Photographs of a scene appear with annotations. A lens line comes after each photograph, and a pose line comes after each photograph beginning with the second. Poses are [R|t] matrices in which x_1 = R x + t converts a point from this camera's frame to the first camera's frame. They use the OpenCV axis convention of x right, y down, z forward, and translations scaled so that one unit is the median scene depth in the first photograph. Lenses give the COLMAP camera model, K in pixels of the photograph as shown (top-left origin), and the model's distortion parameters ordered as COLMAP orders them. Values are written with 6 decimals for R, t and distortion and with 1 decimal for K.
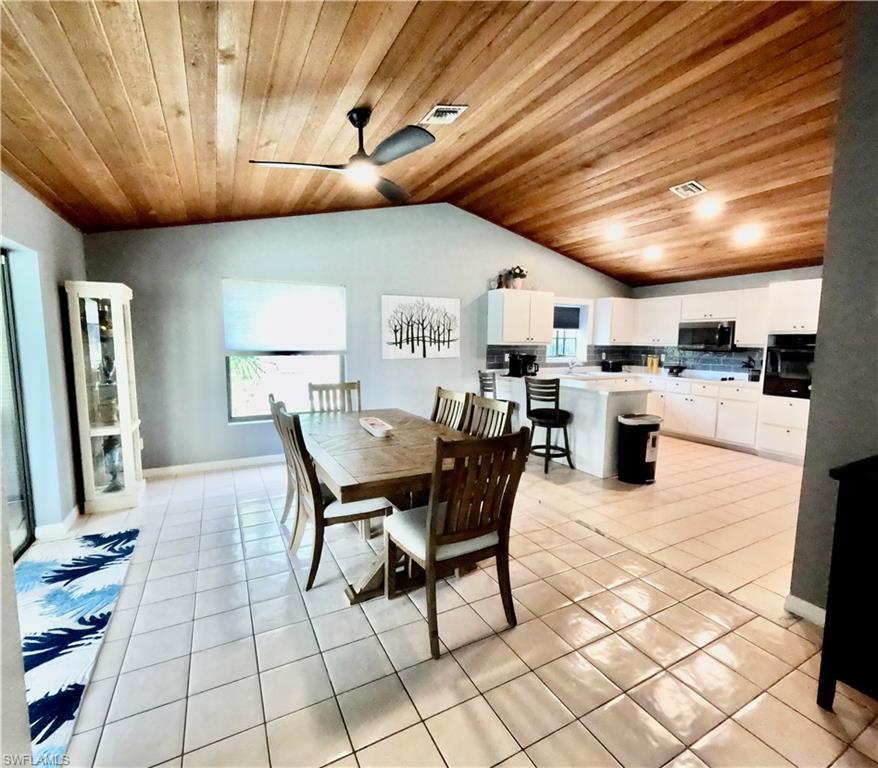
lens RADIAL K [[422.9, 0, 440.6], [0, 422.9, 386.0], [0, 0, 1]] dist [0.003016, 0.000819]
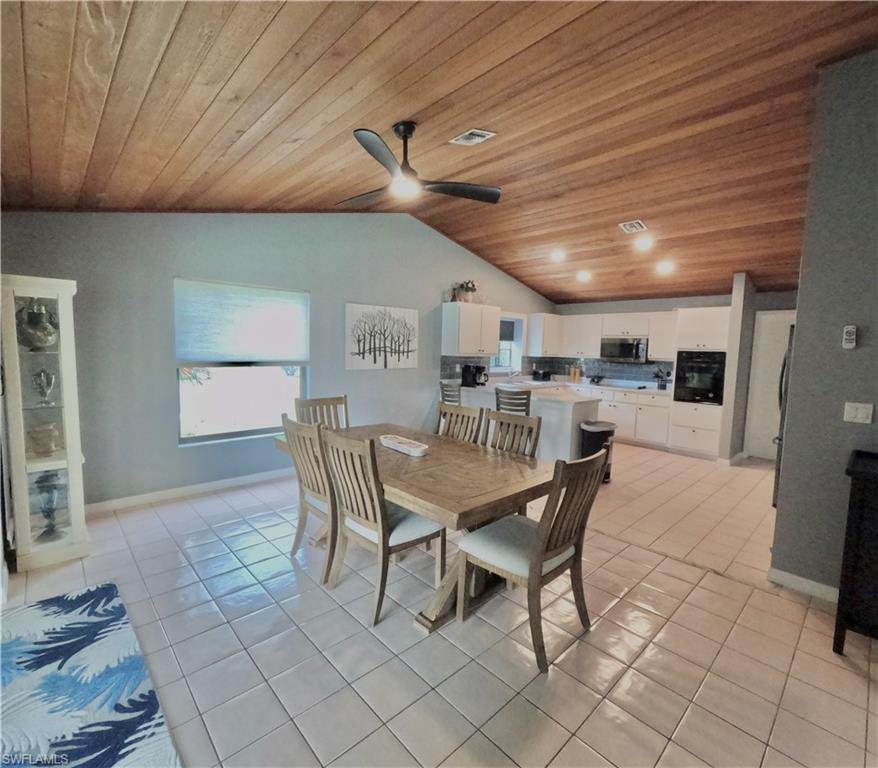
lens RADIAL K [[422.9, 0, 440.6], [0, 422.9, 386.0], [0, 0, 1]] dist [0.003016, 0.000819]
pose [[0.963443, -0.006698, 0.267831, -0.184626], [0.009426, 0.999916, -0.008900, -0.016924], [-0.267749, 0.011099, 0.963425, 0.022297]]
